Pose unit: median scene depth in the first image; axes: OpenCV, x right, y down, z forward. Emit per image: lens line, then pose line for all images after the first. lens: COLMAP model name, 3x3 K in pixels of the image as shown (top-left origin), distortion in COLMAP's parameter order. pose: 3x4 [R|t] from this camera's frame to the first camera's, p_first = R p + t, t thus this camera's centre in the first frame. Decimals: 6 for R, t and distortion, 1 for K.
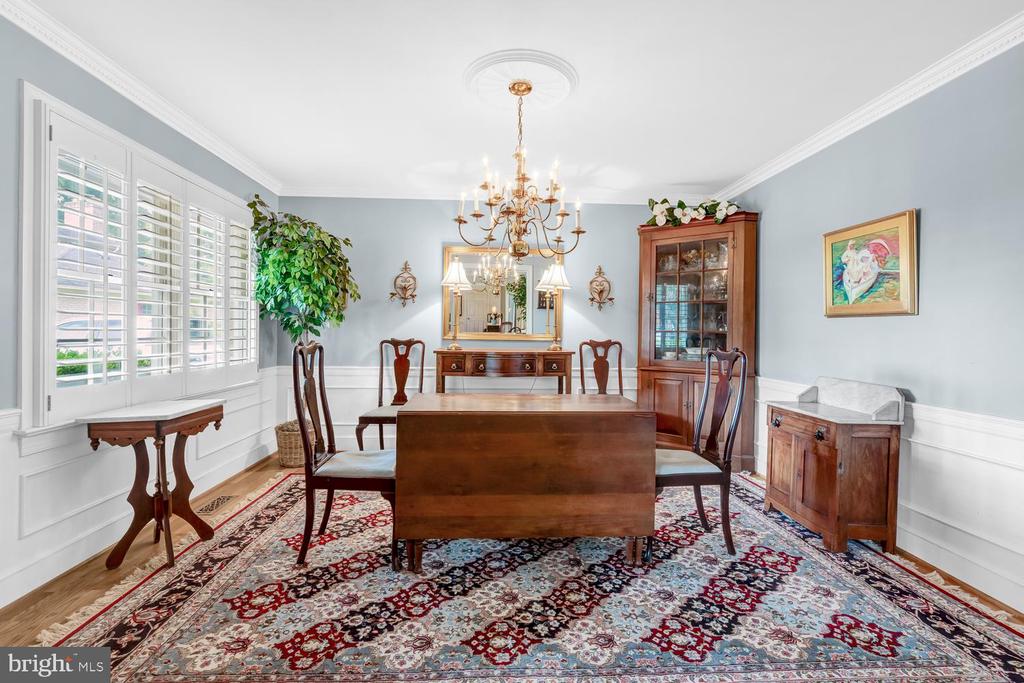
lens RADIAL K [[481.4, 0, 511.3], [0, 481.4, 327.7], [0, 0, 1]] dist [0.000444, 0.000339]
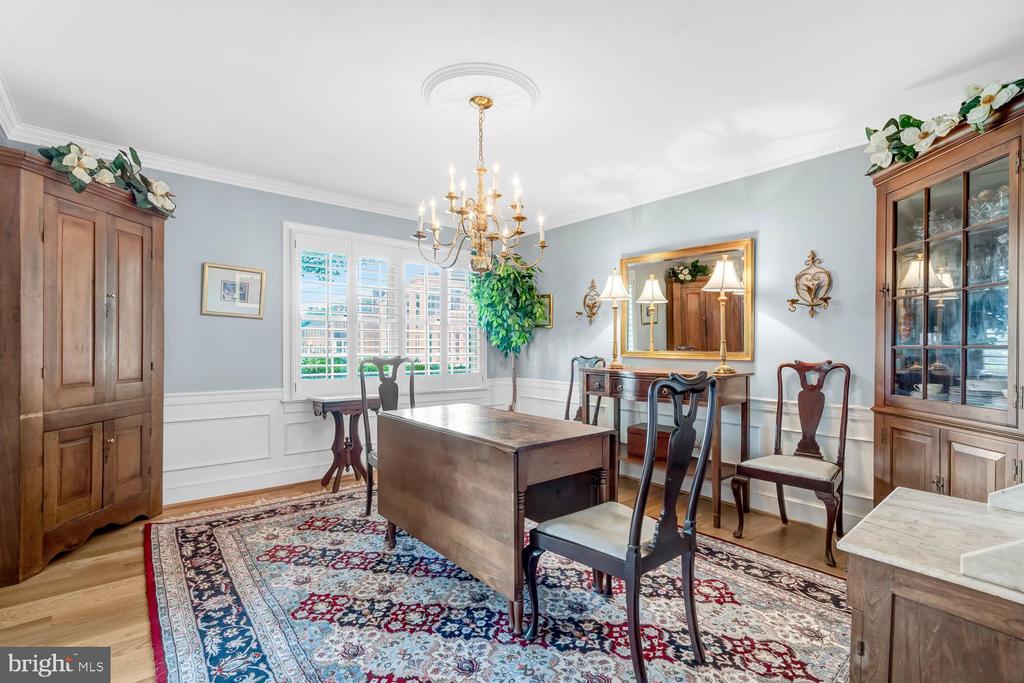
lens RADIAL K [[470.1, 0, 504.6], [0, 470.1, 349.2], [0, 0, 1]] dist [-0.011658, -0.000578]
pose [[0.586234, -0.003369, -0.810135, 0.504669], [0.008309, 0.999964, 0.001854, 0.004802], [0.810099, -0.007818, 0.586240, 0.292392]]
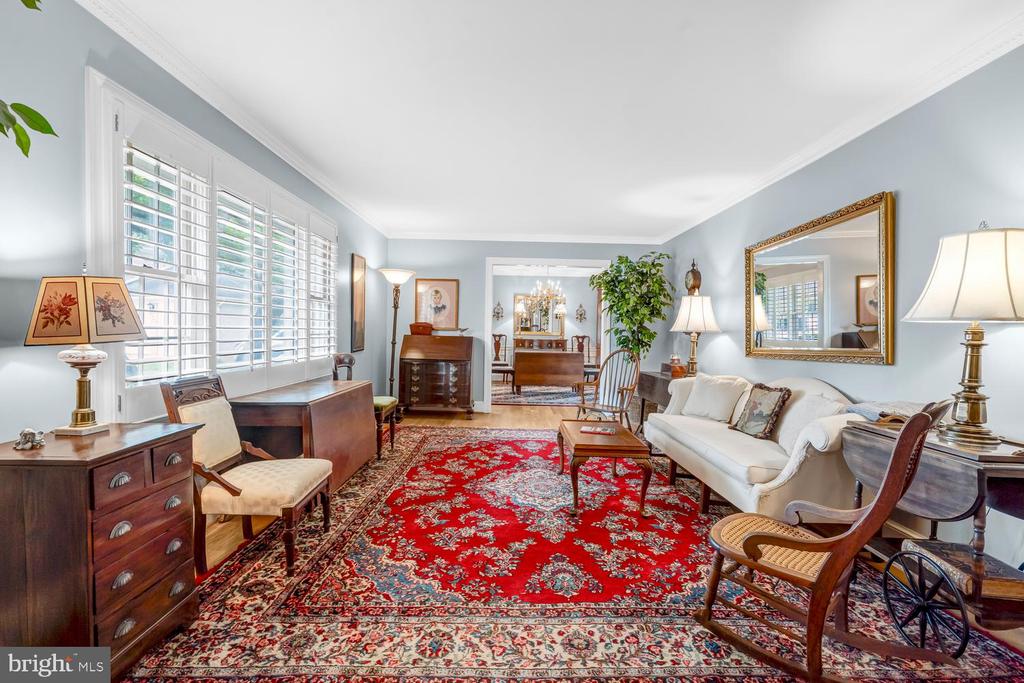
lens RADIAL K [[481.4, 0, 511.3], [0, 481.4, 327.7], [0, 0, 1]] dist [0.000444, 0.000339]
pose [[0.998844, 0.005932, -0.047704, -0.044324], [-0.006090, 0.999976, -0.003163, -0.001696], [0.047684, 0.003450, 0.998857, -1.485560]]
